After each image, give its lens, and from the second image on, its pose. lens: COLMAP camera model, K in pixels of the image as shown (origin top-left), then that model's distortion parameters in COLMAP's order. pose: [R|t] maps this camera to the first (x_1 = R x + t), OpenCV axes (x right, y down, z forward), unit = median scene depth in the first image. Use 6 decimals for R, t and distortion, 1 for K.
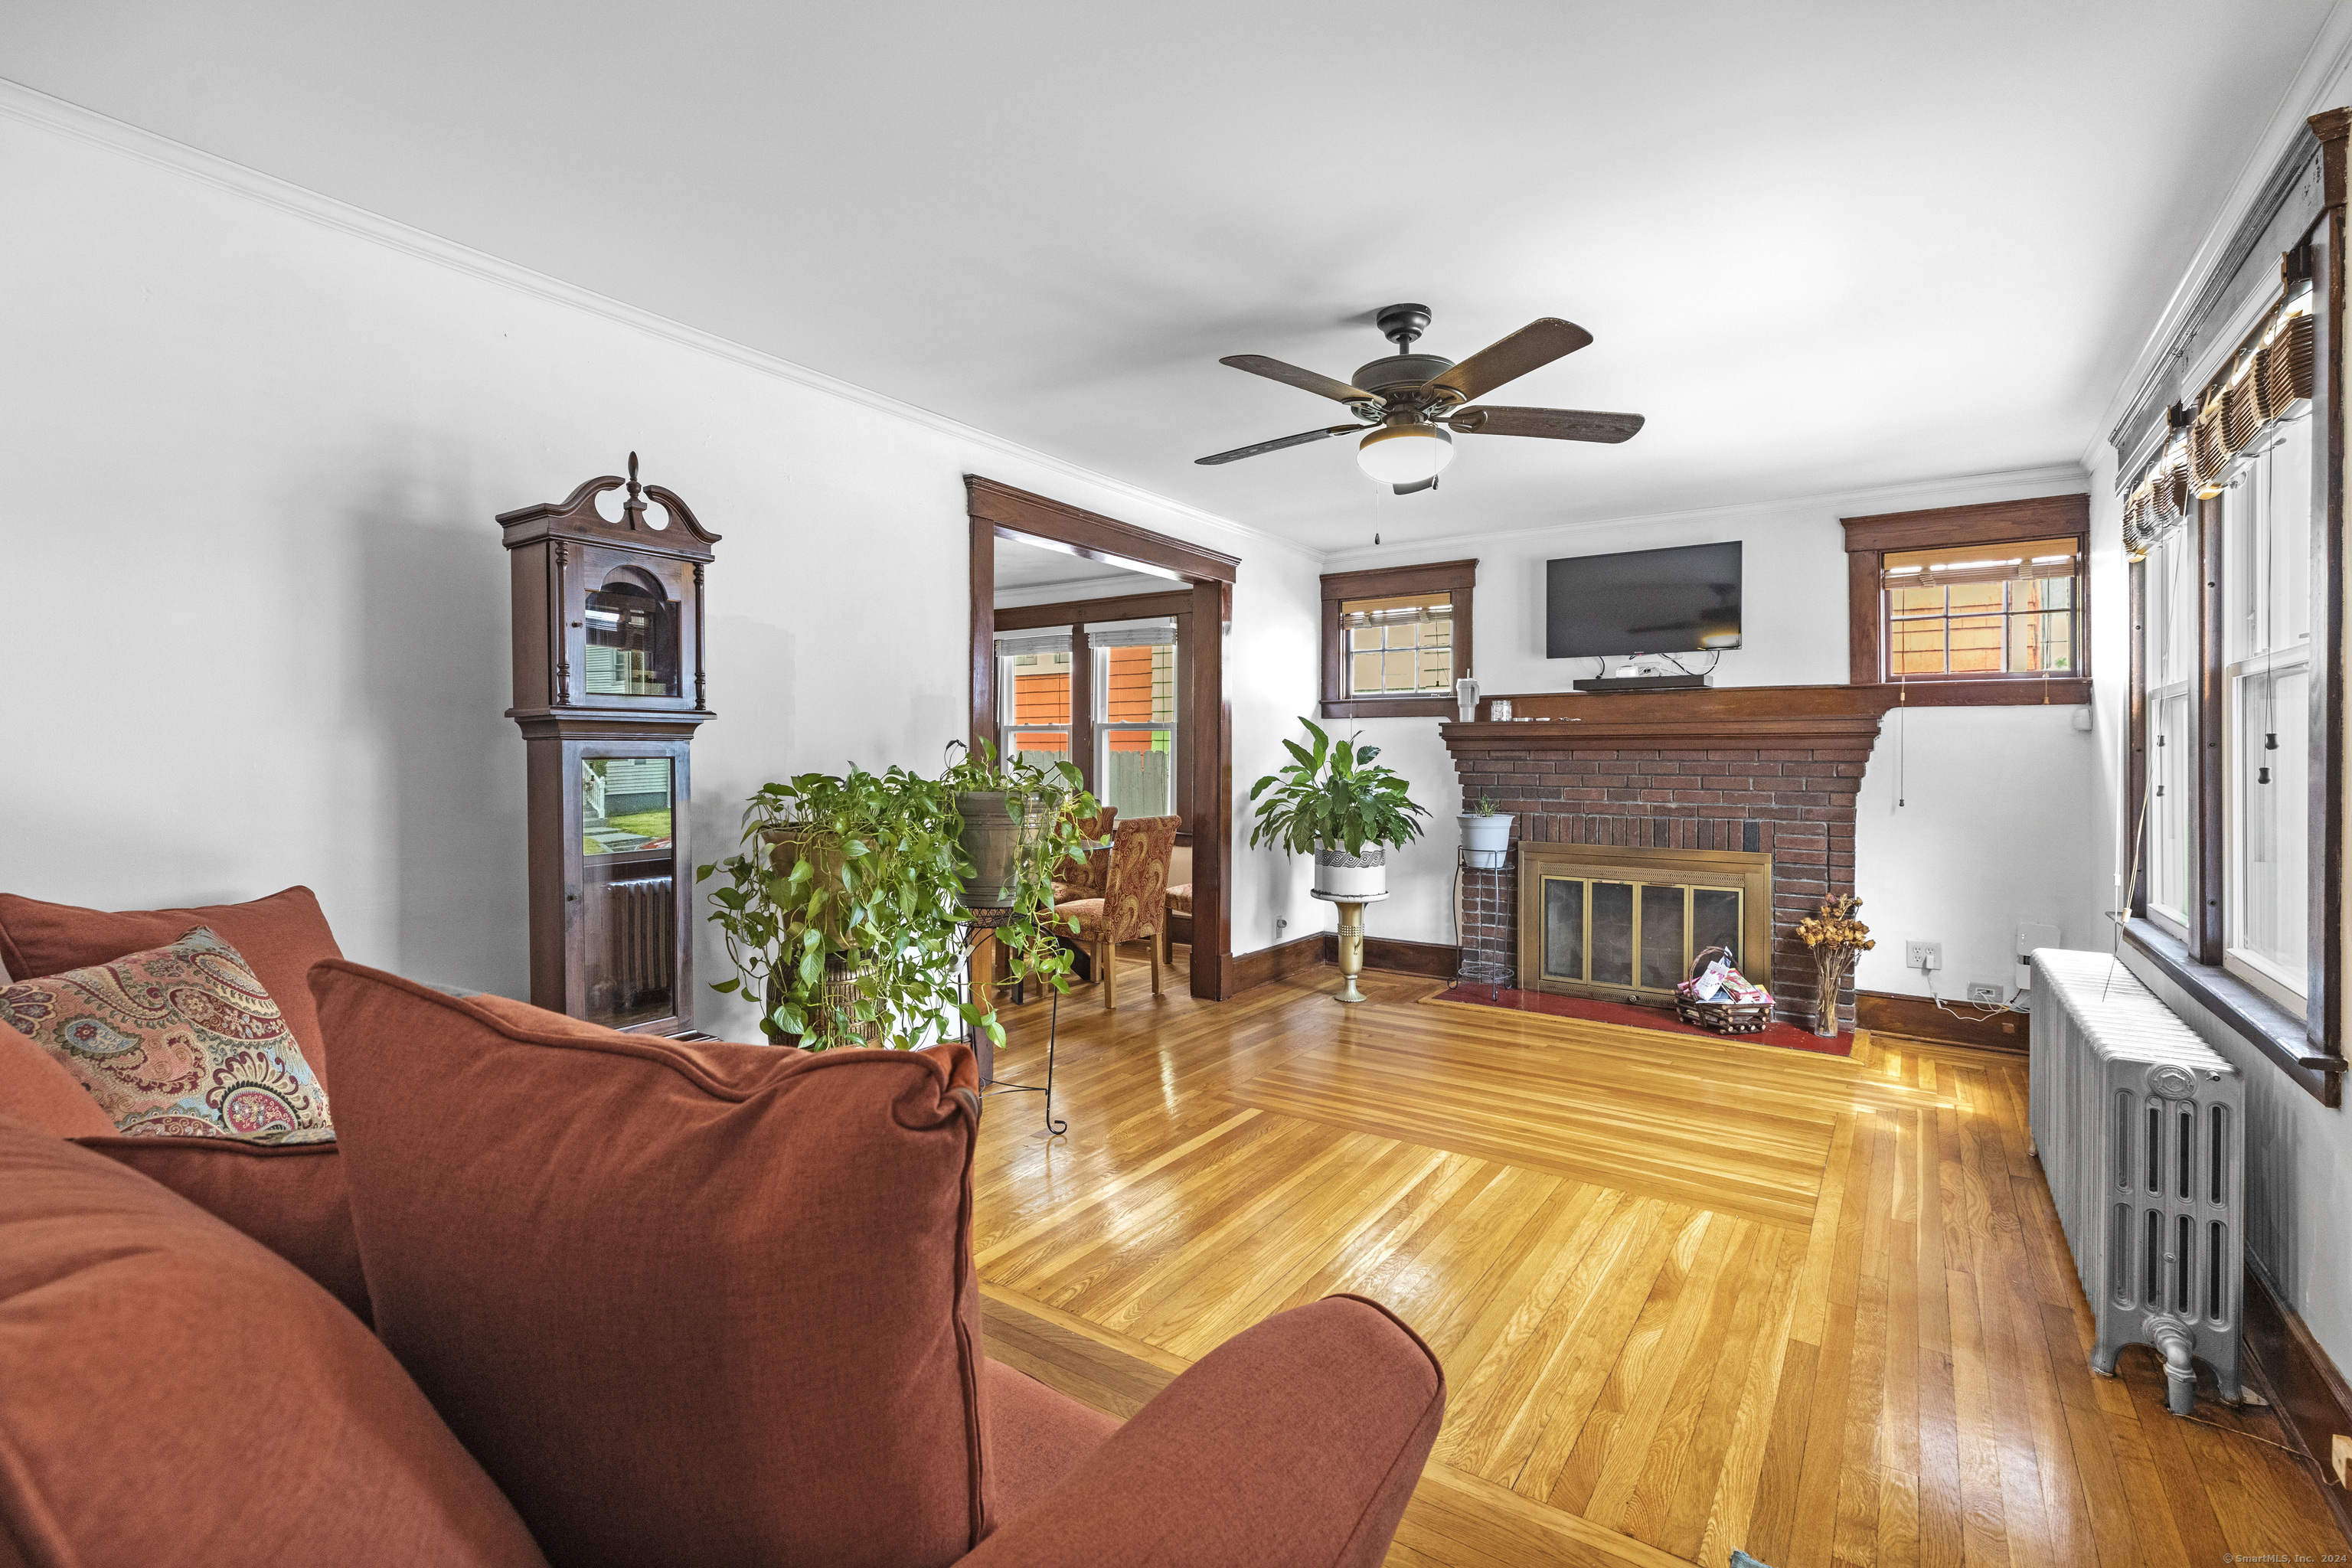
lens RADIAL K [[1054.0, 0, 1177.7], [0, 1054.0, 761.9], [0, 0, 1]] dist [0.000608, 0.000023]
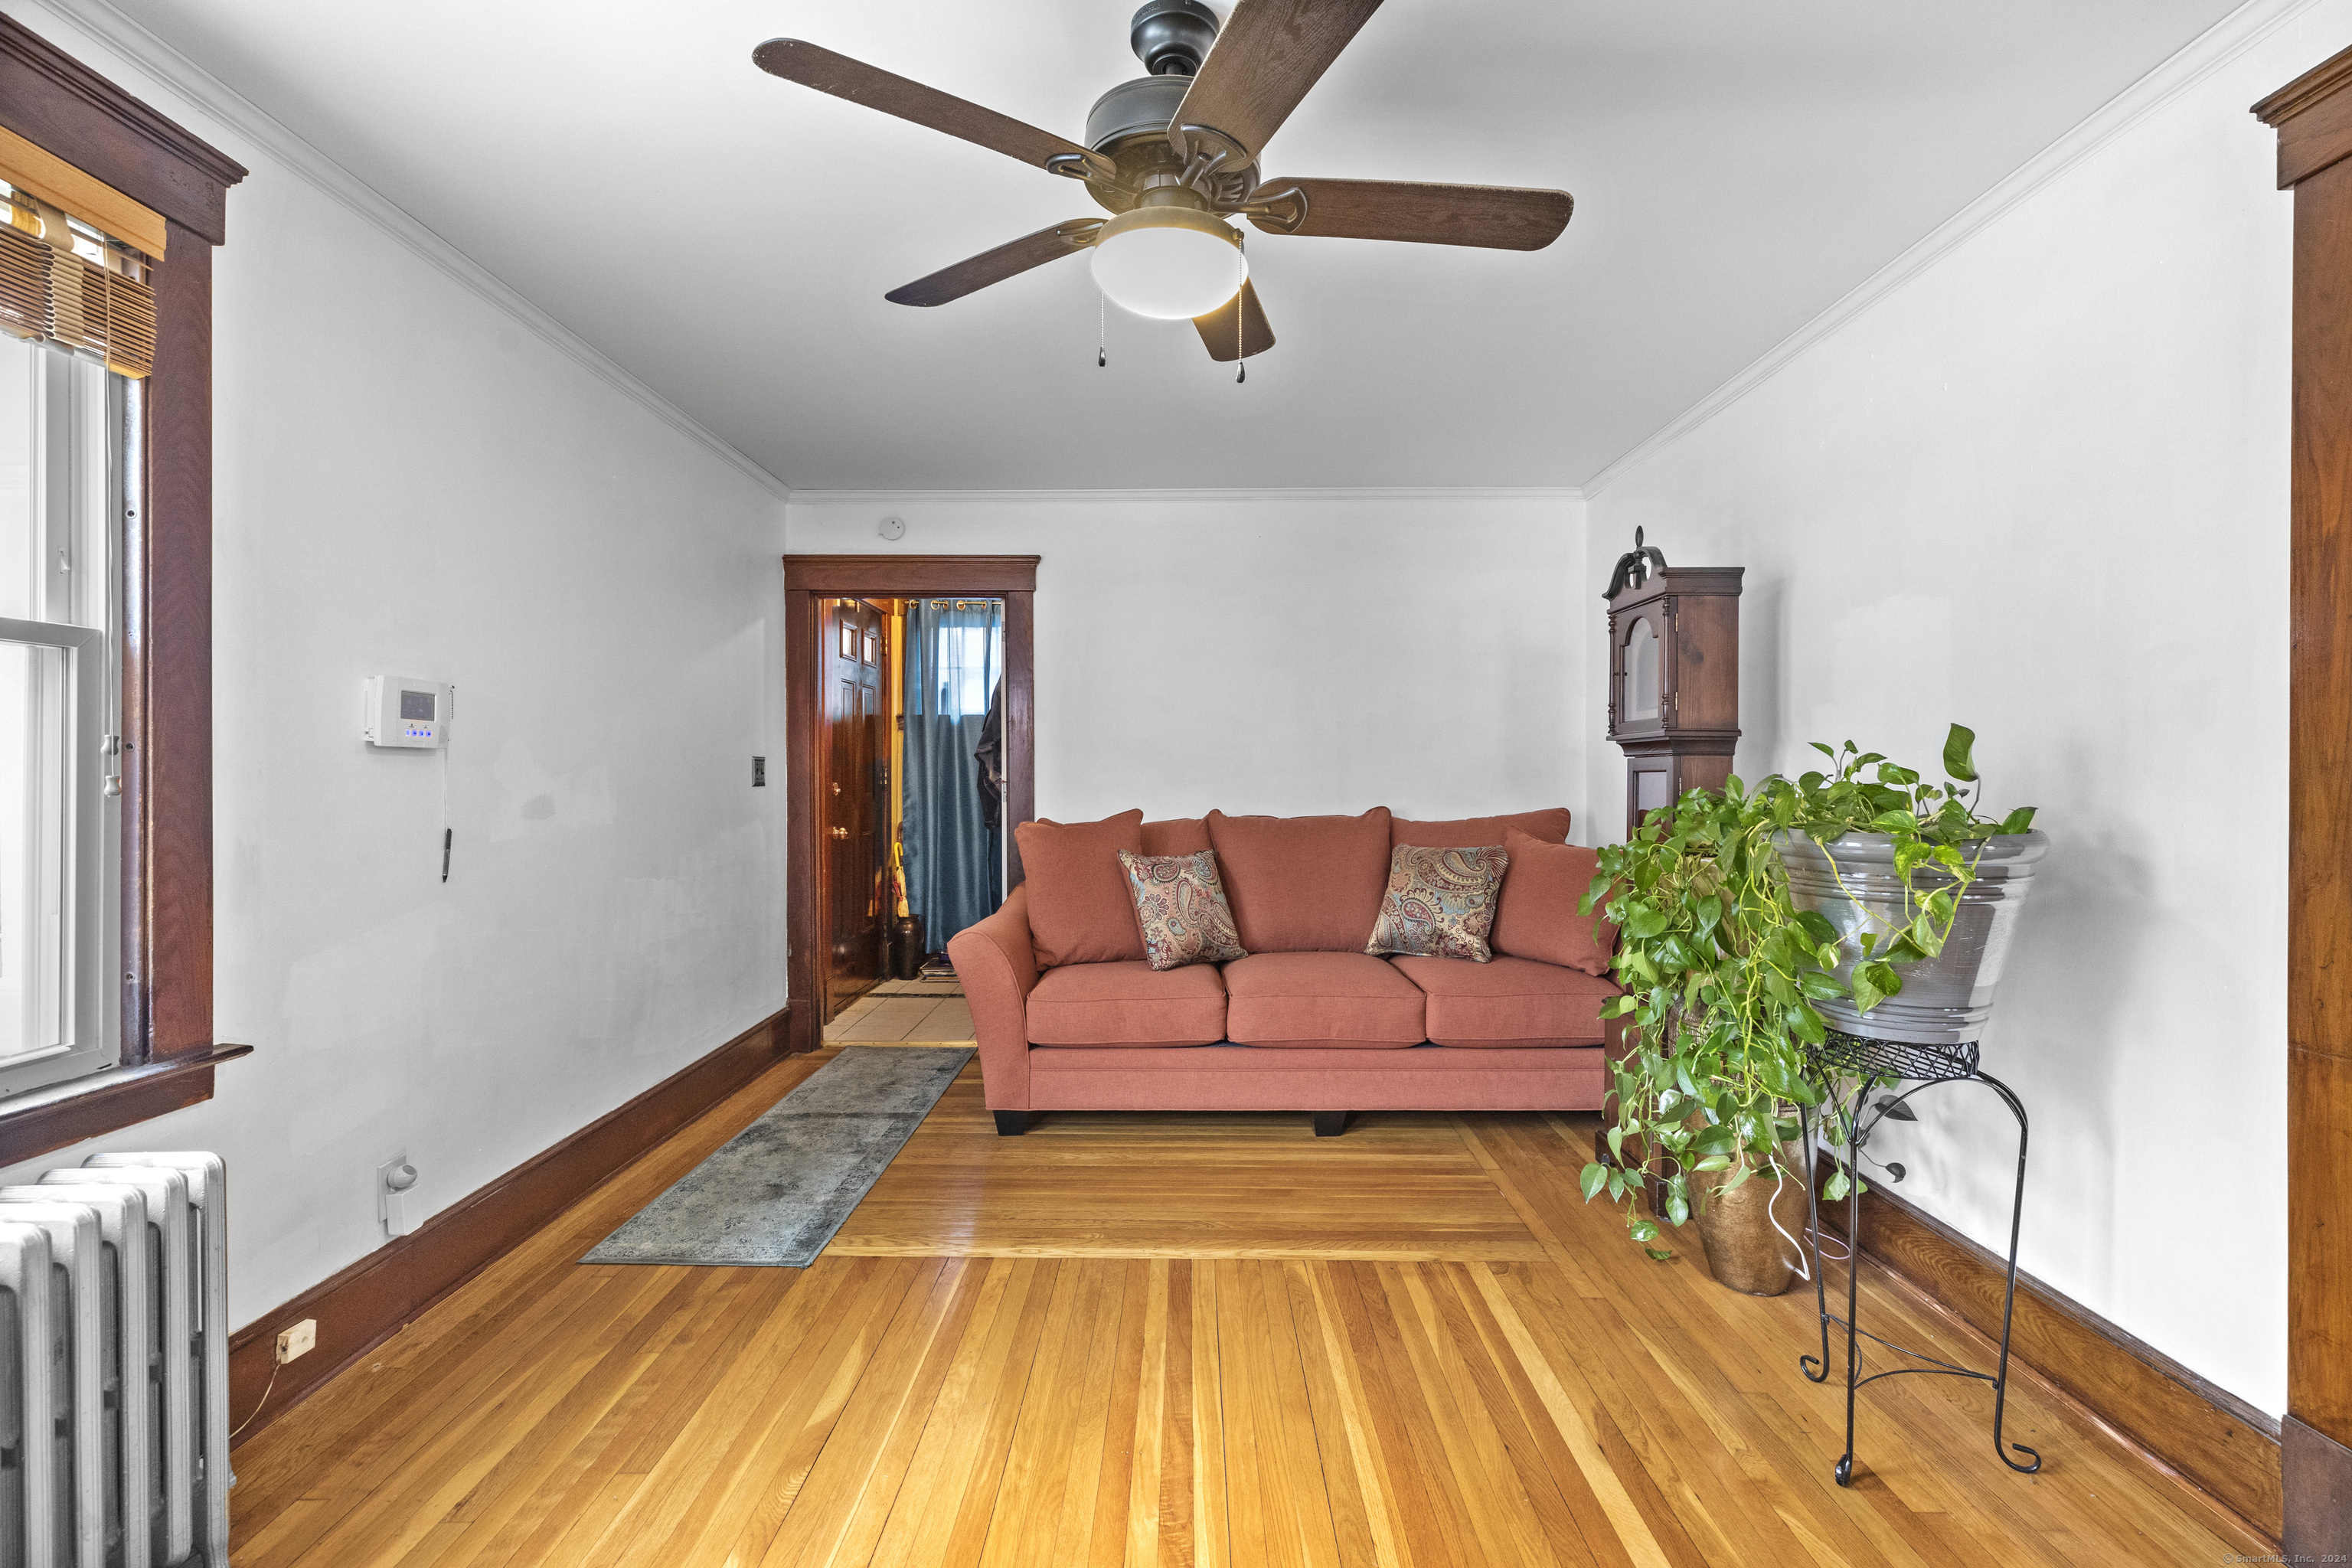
lens RADIAL K [[1051.1, 0, 1183.3], [0, 1051.1, 770.9], [0, 0, 1]] dist [0.001388, 0.000235]
pose [[-0.826550, -0.004936, -0.562842, 0.296327], [-0.005372, 0.999985, -0.000881, -0.000434], [0.562838, 0.002296, -0.826564, 0.809067]]
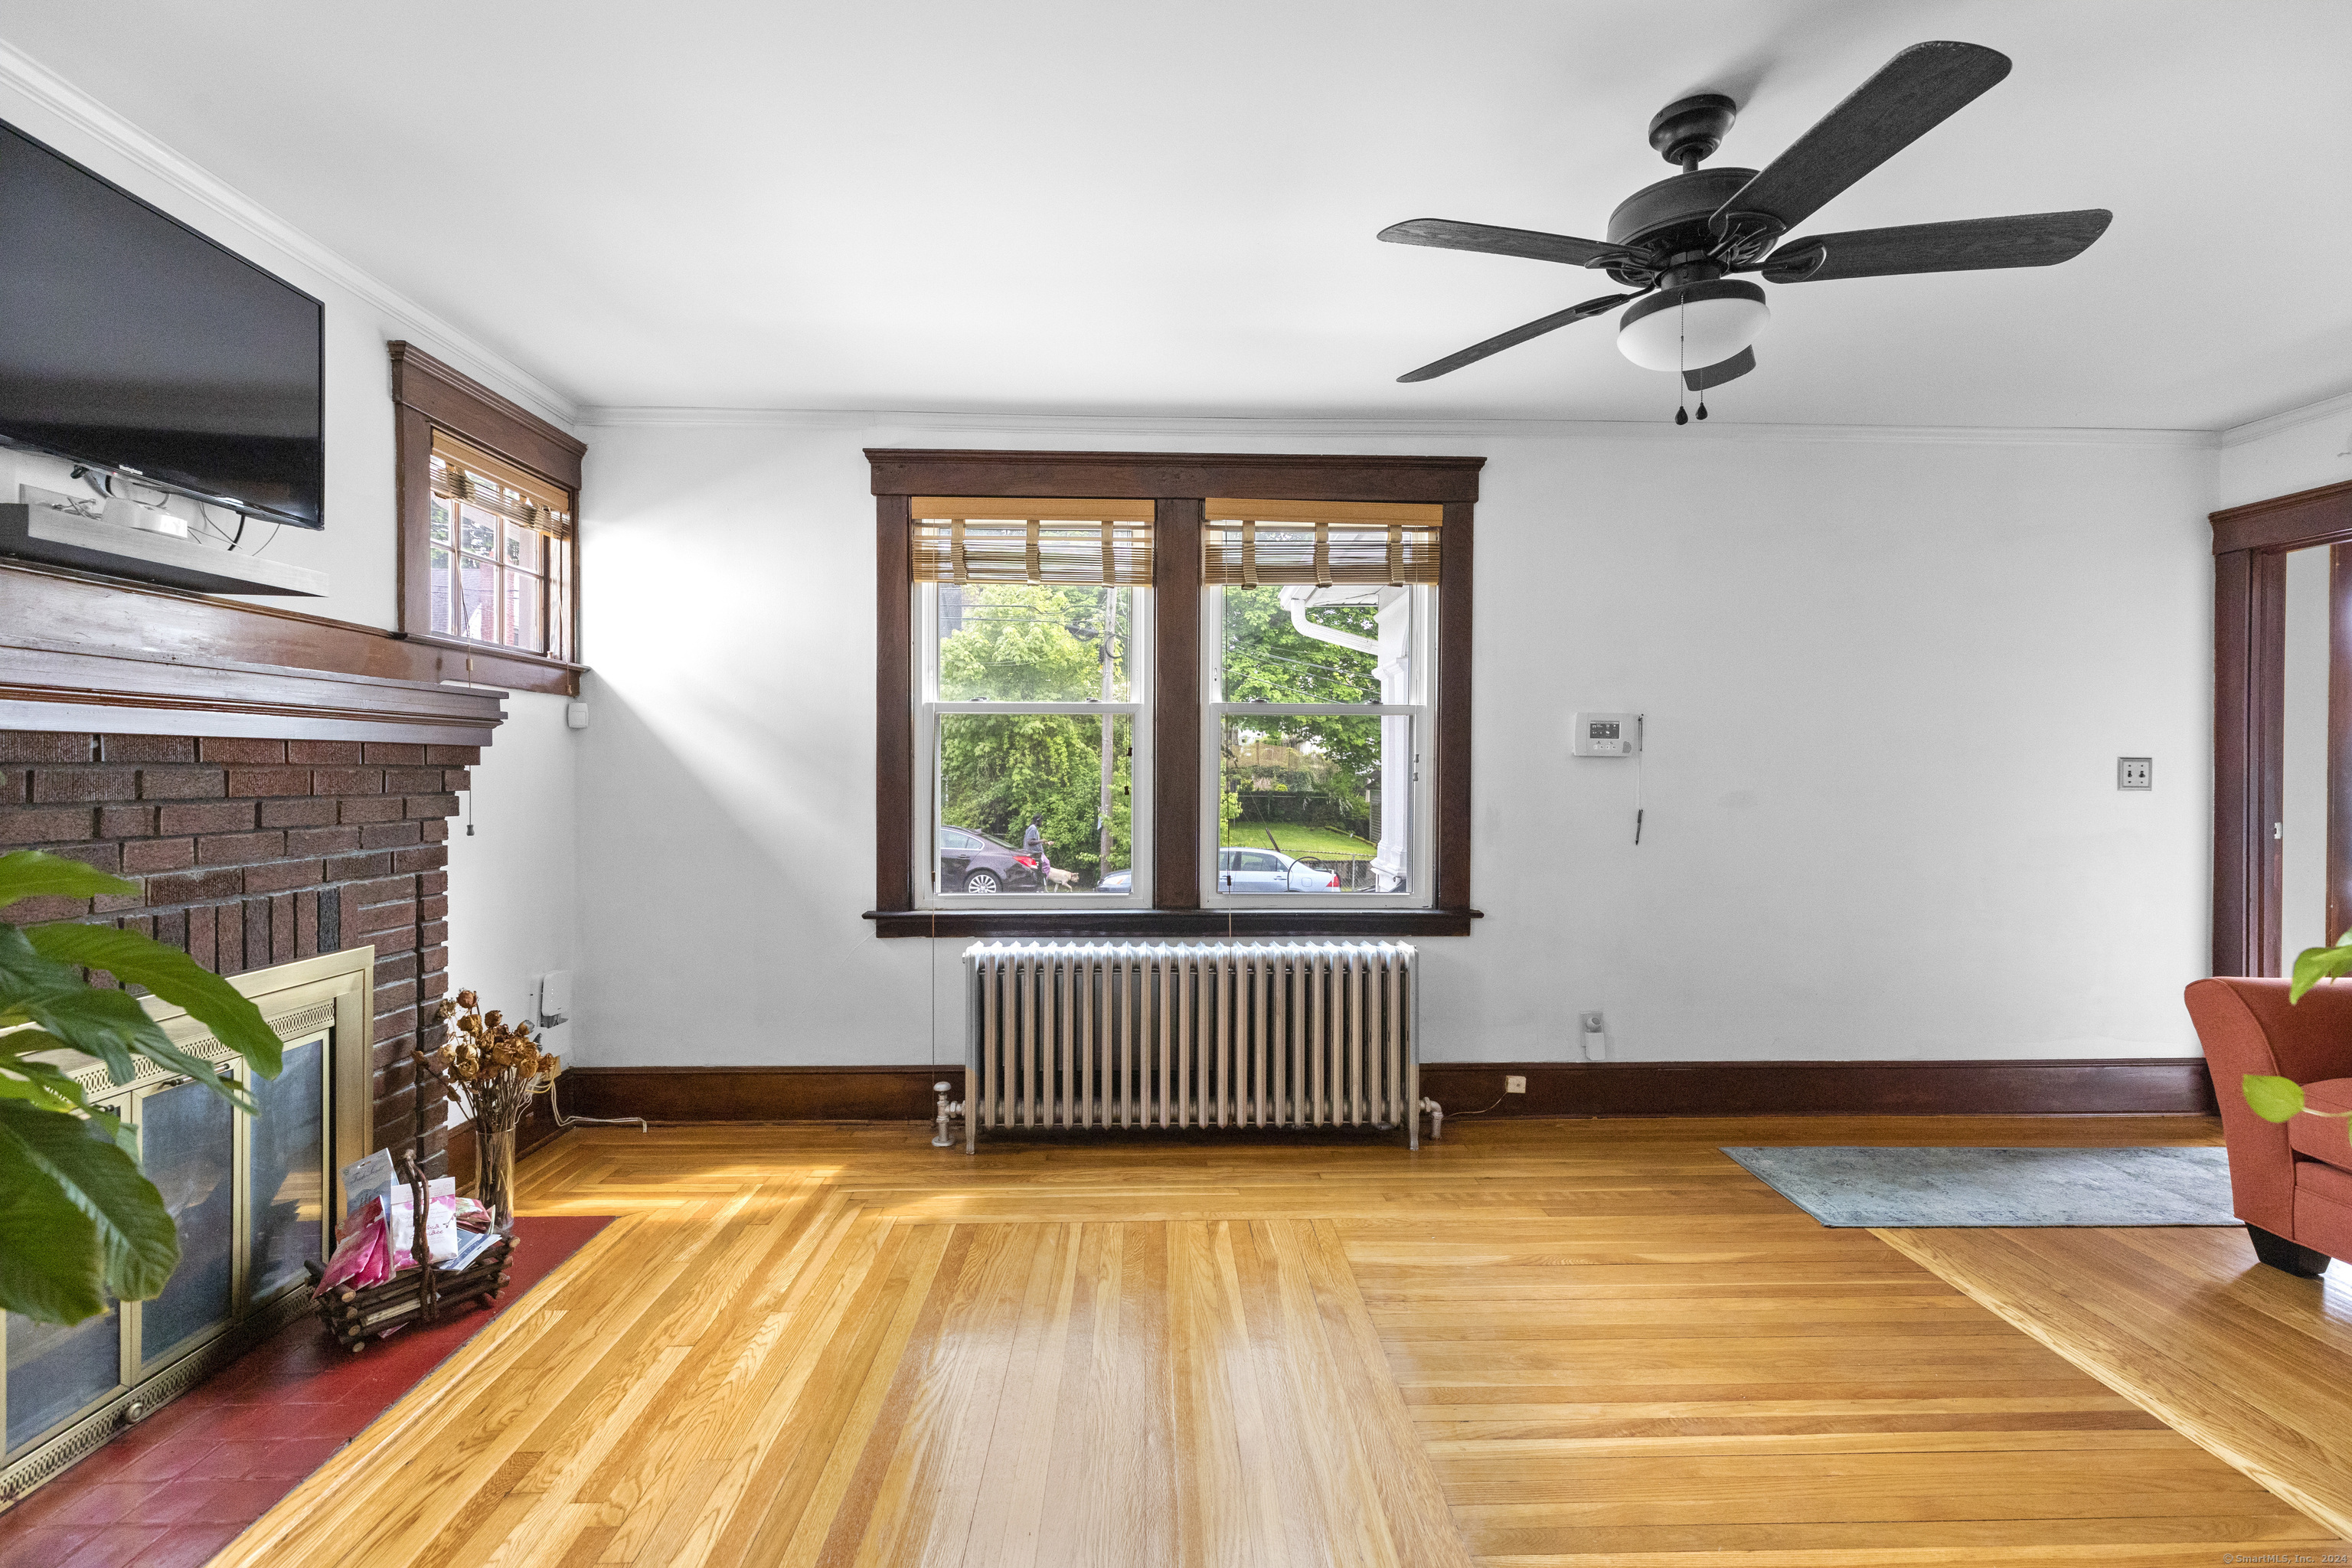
lens RADIAL K [[1056.5, 0, 1180.8], [0, 1056.5, 779.7], [0, 0, 1]] dist [-0.000704, 0.000115]
pose [[-0.592864, -0.015608, 0.805152, -0.077854], [-0.004511, 0.999861, 0.016061, -0.003680], [-0.805290, 0.005890, -0.592852, 0.902620]]
